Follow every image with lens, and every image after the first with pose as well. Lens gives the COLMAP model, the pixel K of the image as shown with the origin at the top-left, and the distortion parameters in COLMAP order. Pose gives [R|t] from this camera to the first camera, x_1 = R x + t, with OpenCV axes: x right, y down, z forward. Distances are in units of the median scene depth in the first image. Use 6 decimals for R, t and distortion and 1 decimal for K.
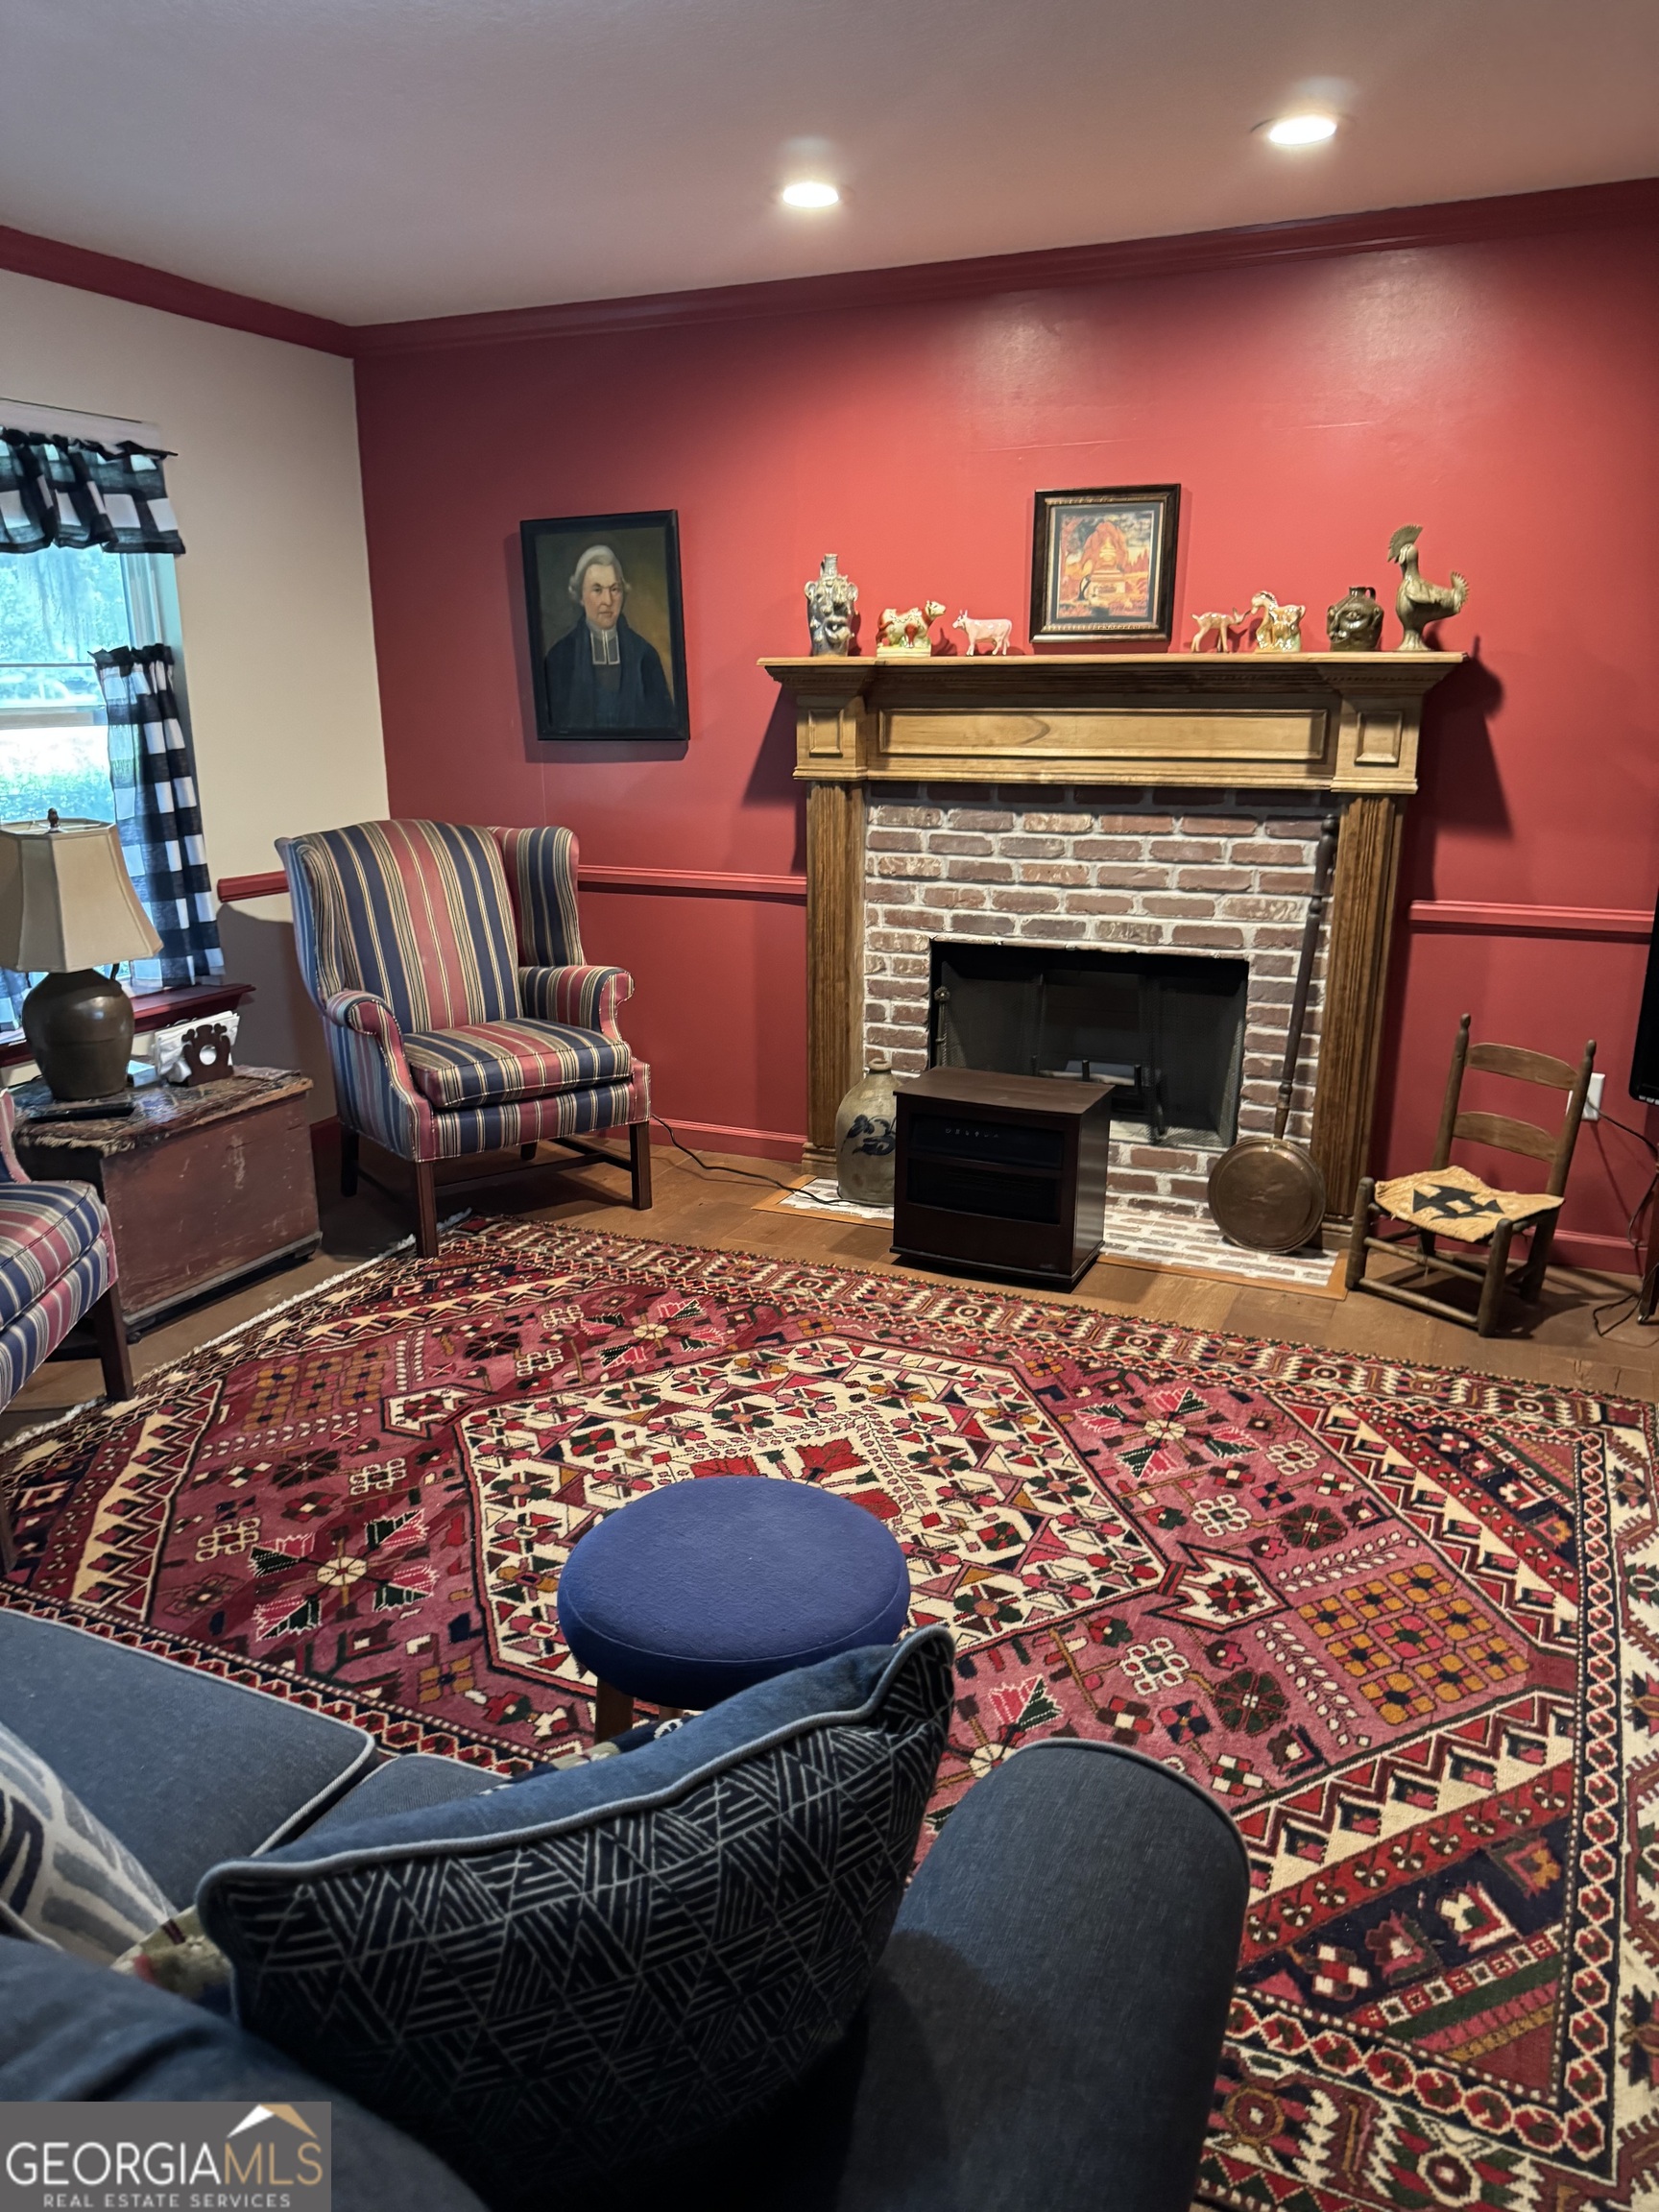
lens RADIAL K [[1566.4, 0, 811.3], [0, 1566.4, 1103.3], [0, 0, 1]] dist [0.066996, -0.076185]
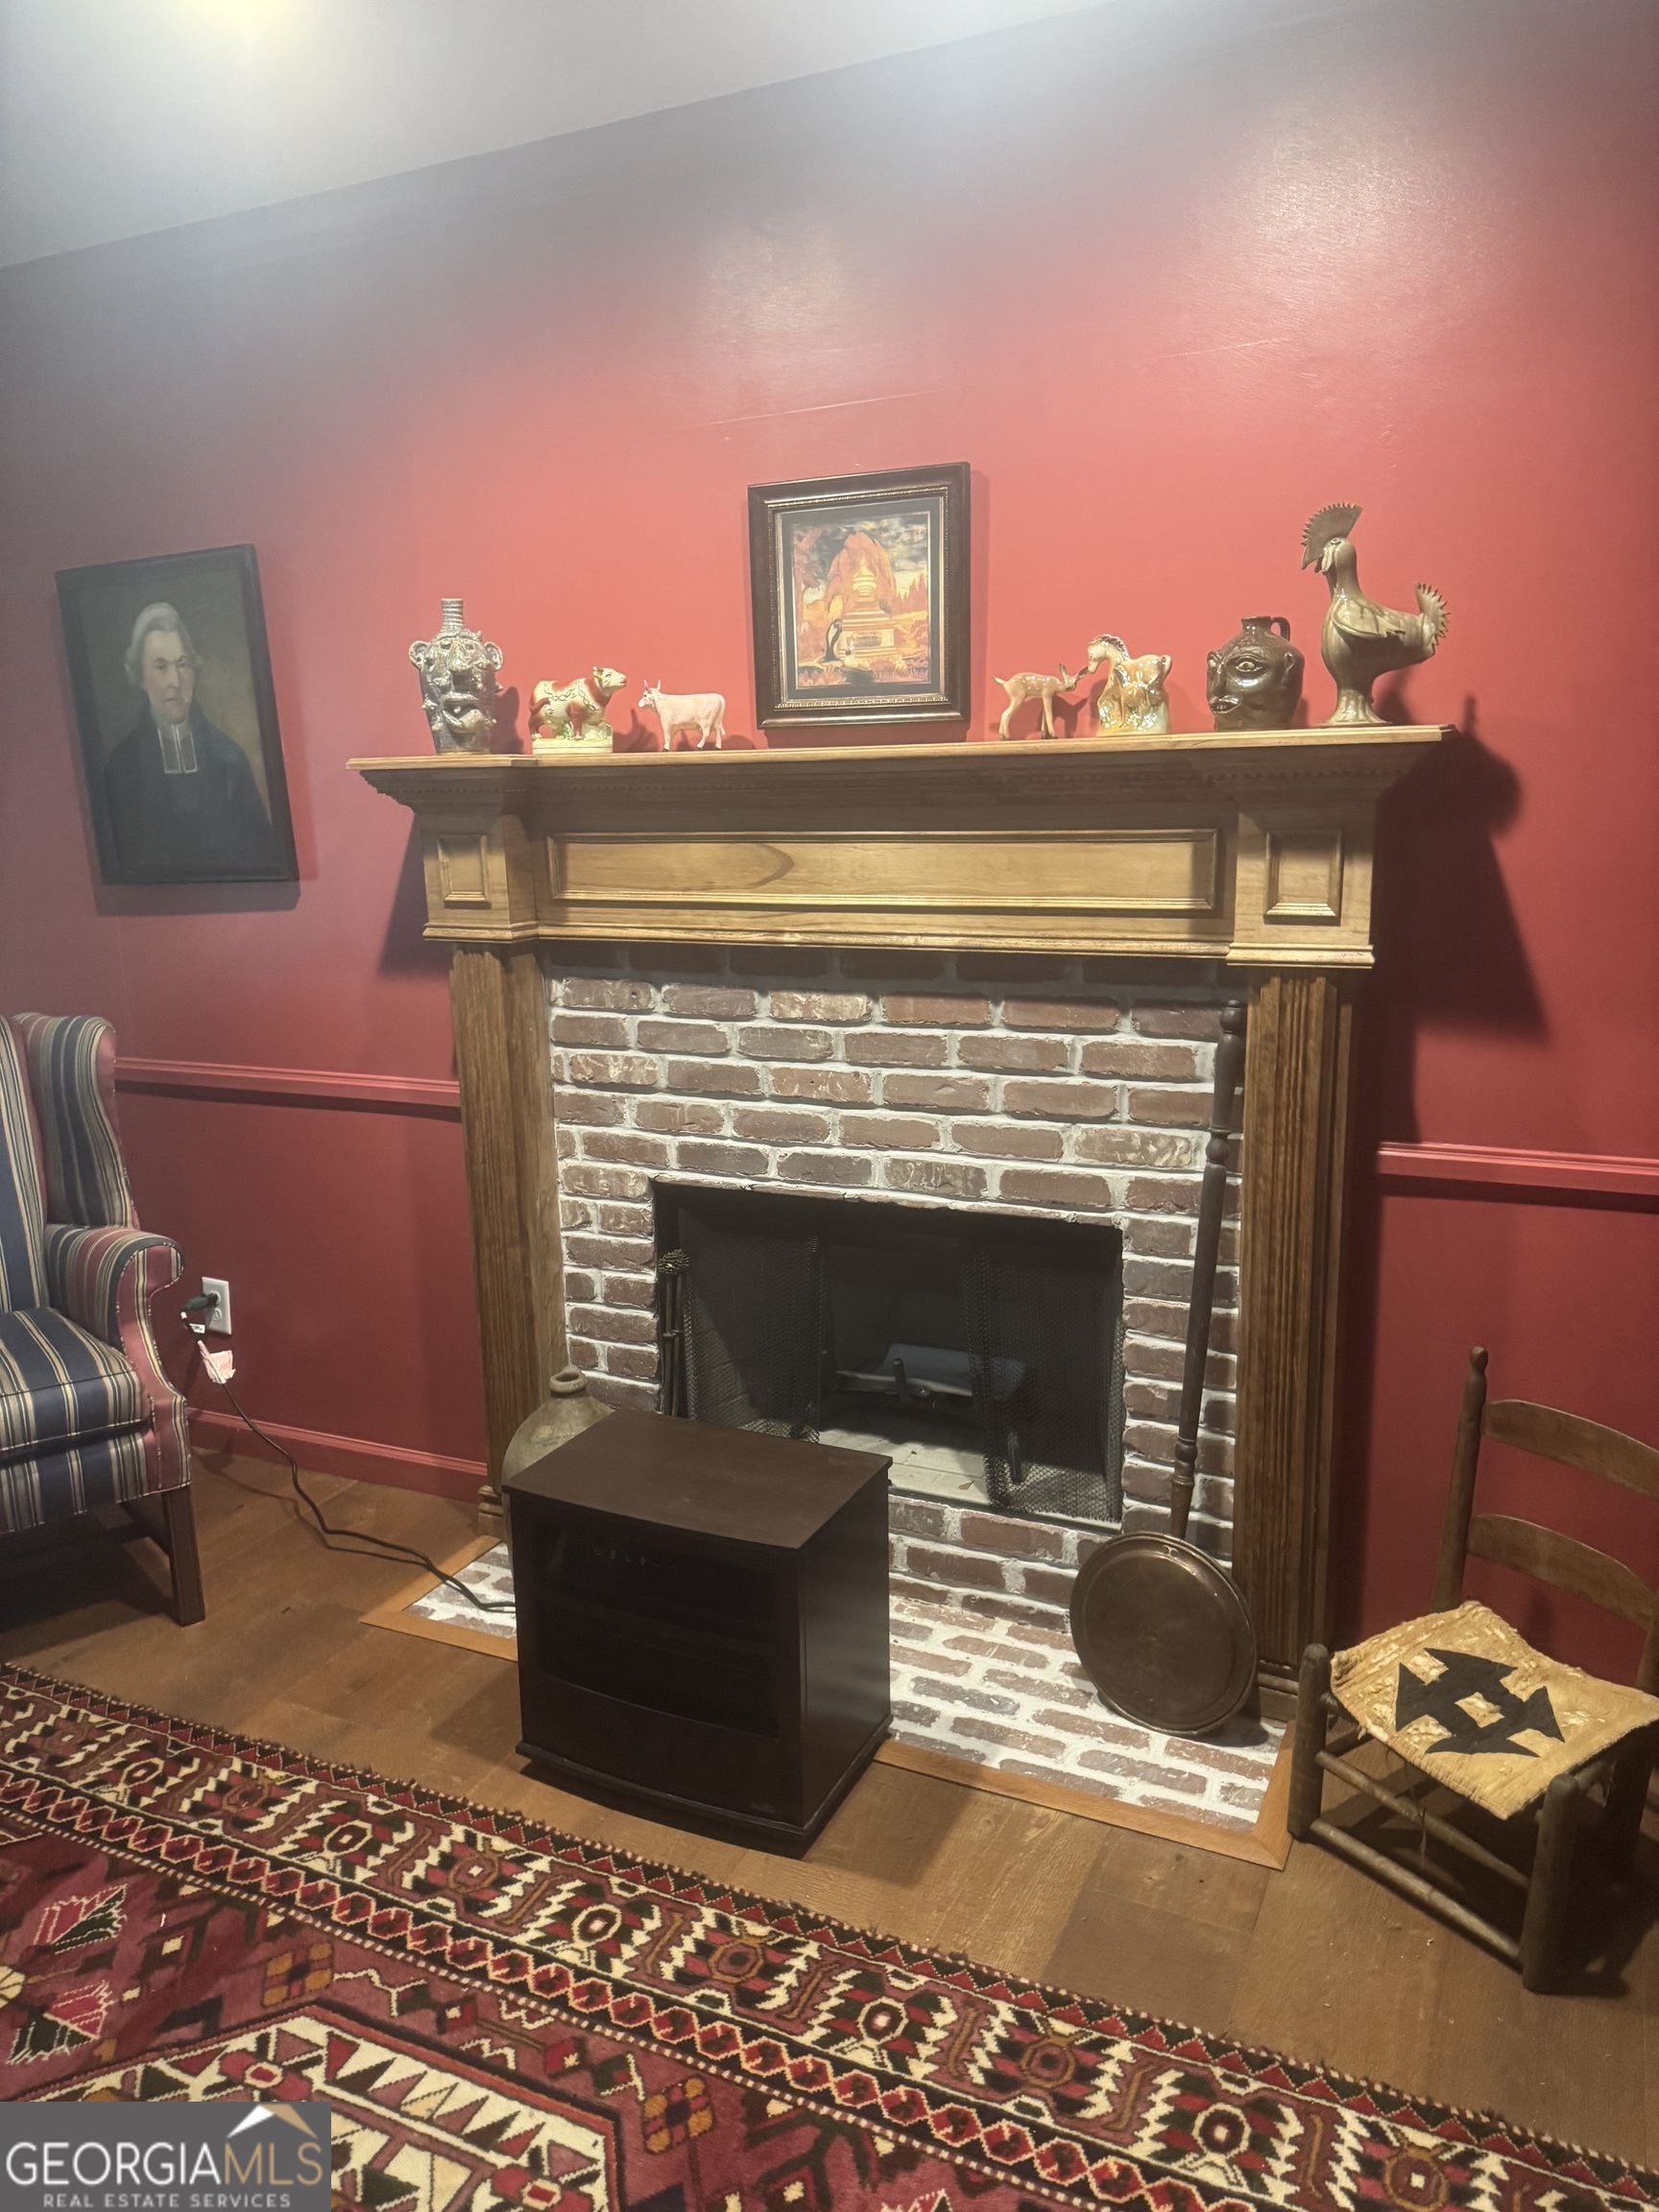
lens RADIAL K [[1566.4, 0, 813.2], [0, 1566.4, 1102.0], [0, 0, 1]] dist [0.066996, -0.076185]
pose [[0.999520, -0.019682, -0.023913, 0.176267], [0.018299, 0.998220, -0.056755, -0.109164], [0.024987, 0.056290, 0.998102, 0.389716]]
